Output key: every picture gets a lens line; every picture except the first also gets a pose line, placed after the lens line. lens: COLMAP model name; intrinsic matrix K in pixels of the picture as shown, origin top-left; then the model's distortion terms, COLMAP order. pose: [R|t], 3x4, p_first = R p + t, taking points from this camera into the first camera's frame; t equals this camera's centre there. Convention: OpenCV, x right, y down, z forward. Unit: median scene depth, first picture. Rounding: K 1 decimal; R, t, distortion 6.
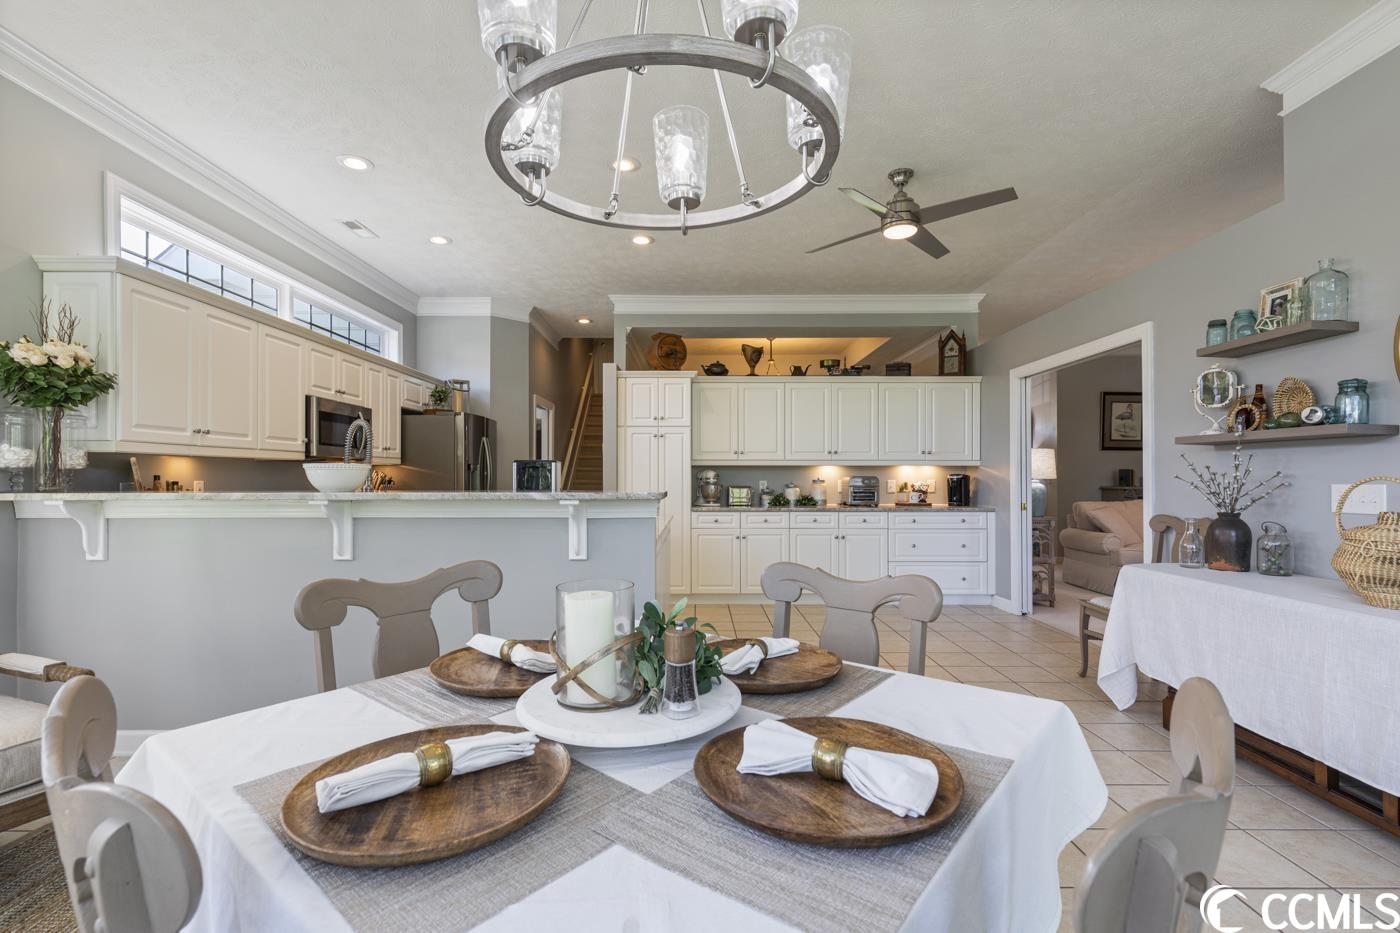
lens RADIAL K [[634.9, 0, 699.0], [0, 634.9, 472.5], [0, 0, 1]] dist [0.000656, 0.000828]
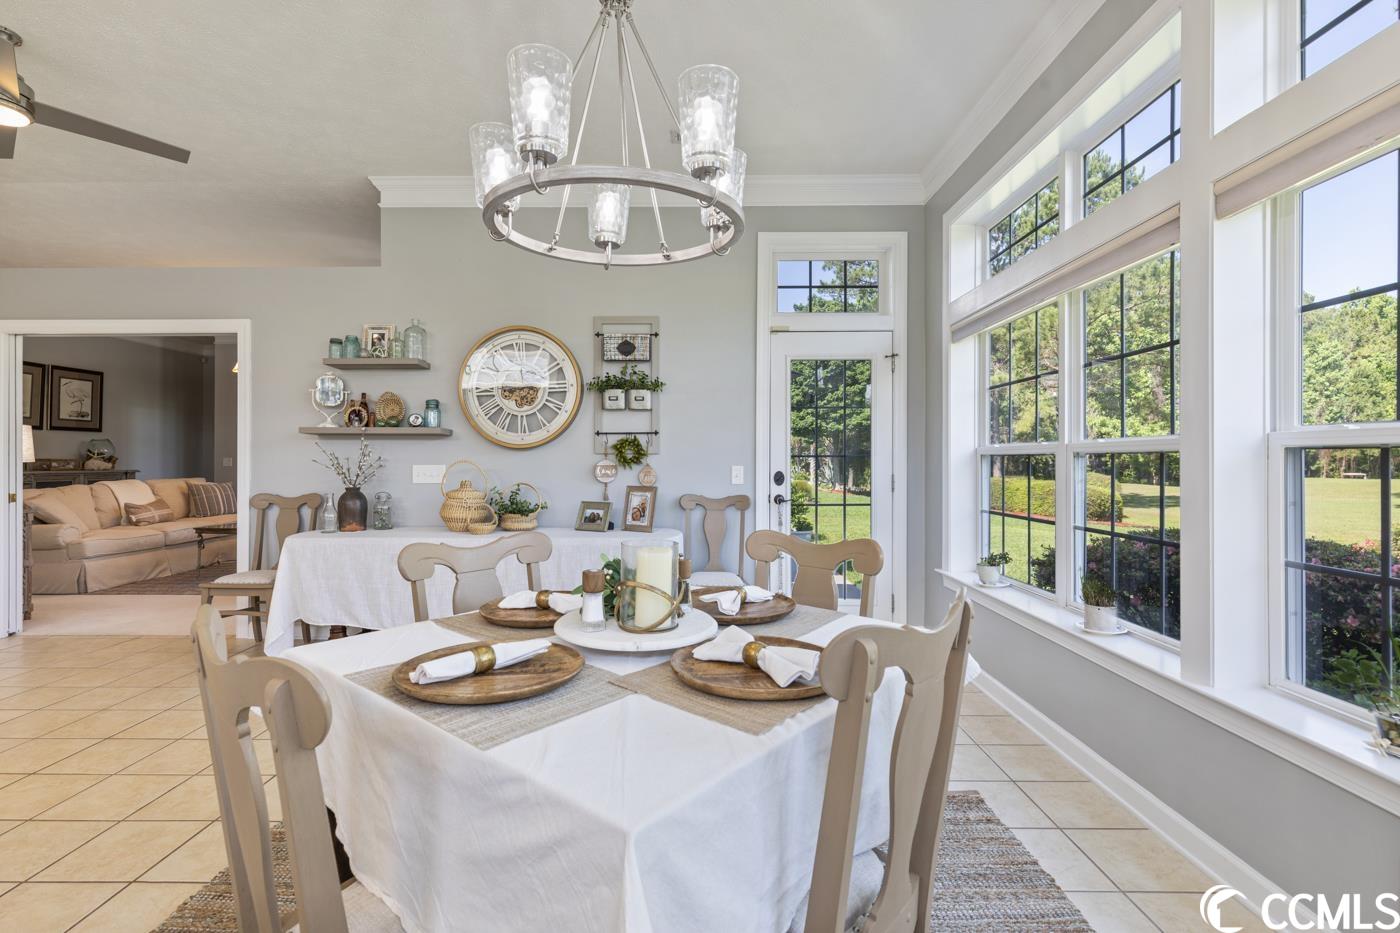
lens RADIAL K [[634.9, 0, 687.7], [0, 634.9, 456.8], [0, 0, 1]] dist [0.000656, 0.000828]
pose [[0.003098, 0.004661, 0.999984, -0.479097], [-0.007943, 0.999958, -0.004636, -0.000193], [-0.999964, -0.007929, 0.003135, 0.286374]]
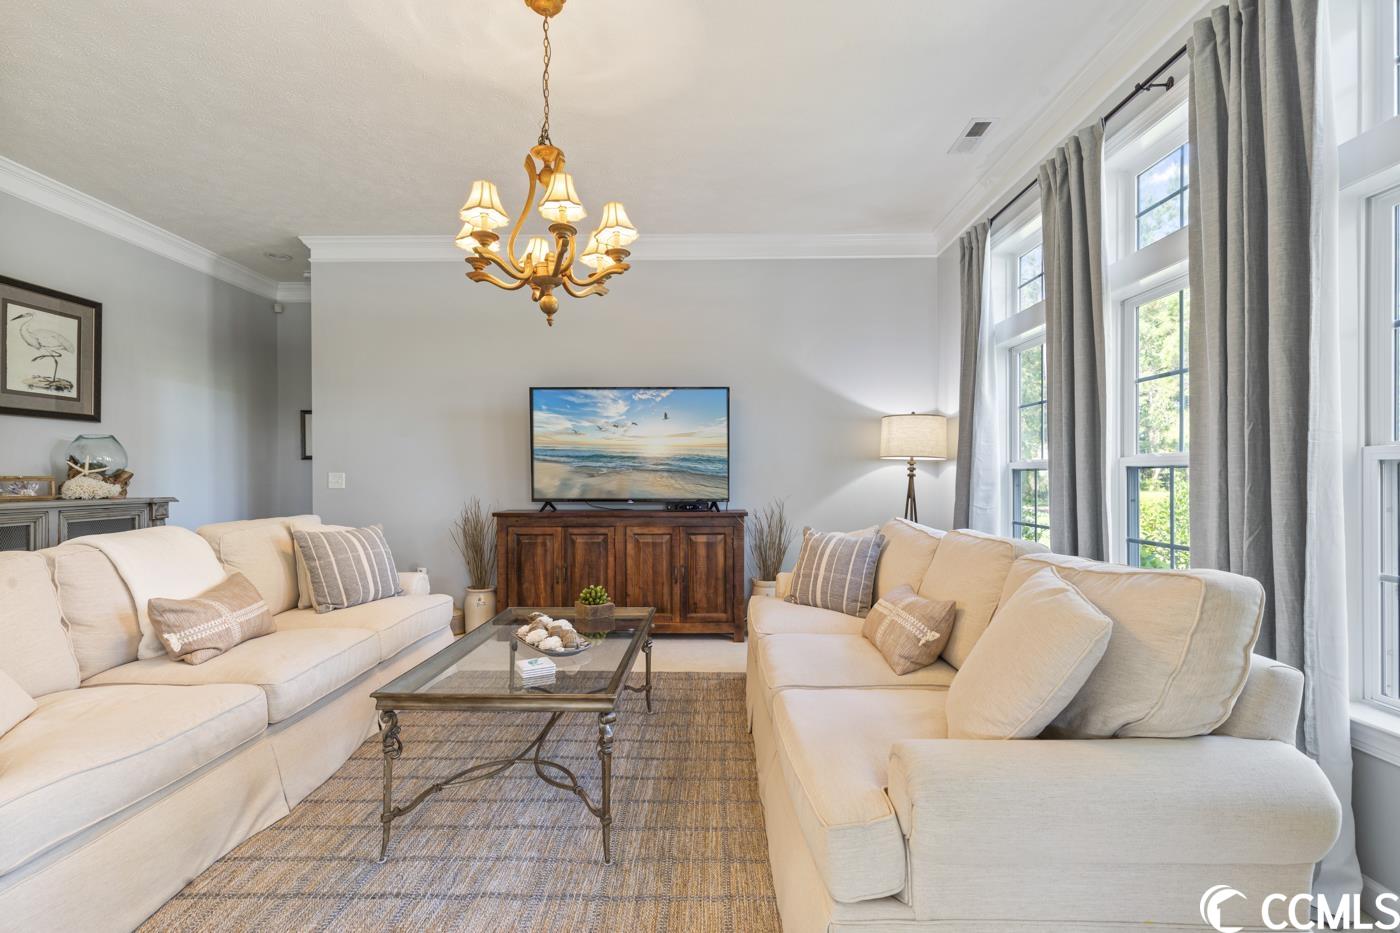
lens RADIAL K [[634.9, 0, 707.8], [0, 634.9, 473.3], [0, 0, 1]] dist [0.000656, 0.000828]
pose [[0.003394, 0.000311, 0.999994, 0.904505], [-0.000423, 1.000000, -0.000309, 0.010250], [-0.999994, -0.000422, 0.003394, 1.522476]]
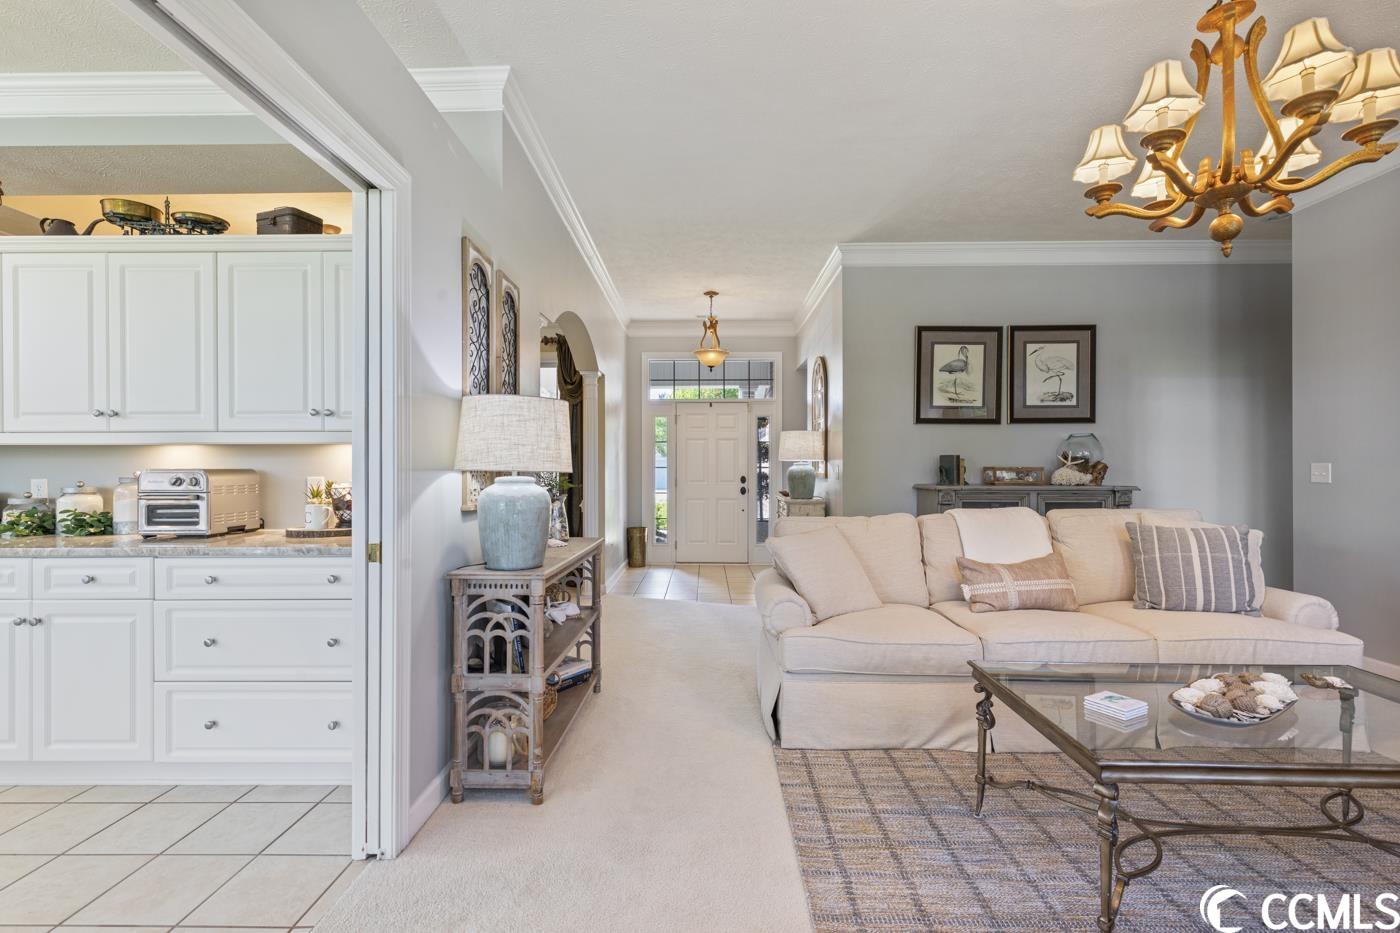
lens RADIAL K [[634.9, 0, 689.9], [0, 634.9, 472.8], [0, 0, 1]] dist [0.000656, 0.000828]
pose [[0.999929, -0.002043, -0.011735, 1.231015], [0.002201, 0.999907, 0.013453, 0.007225], [0.011706, -0.013478, 0.999841, 1.144948]]
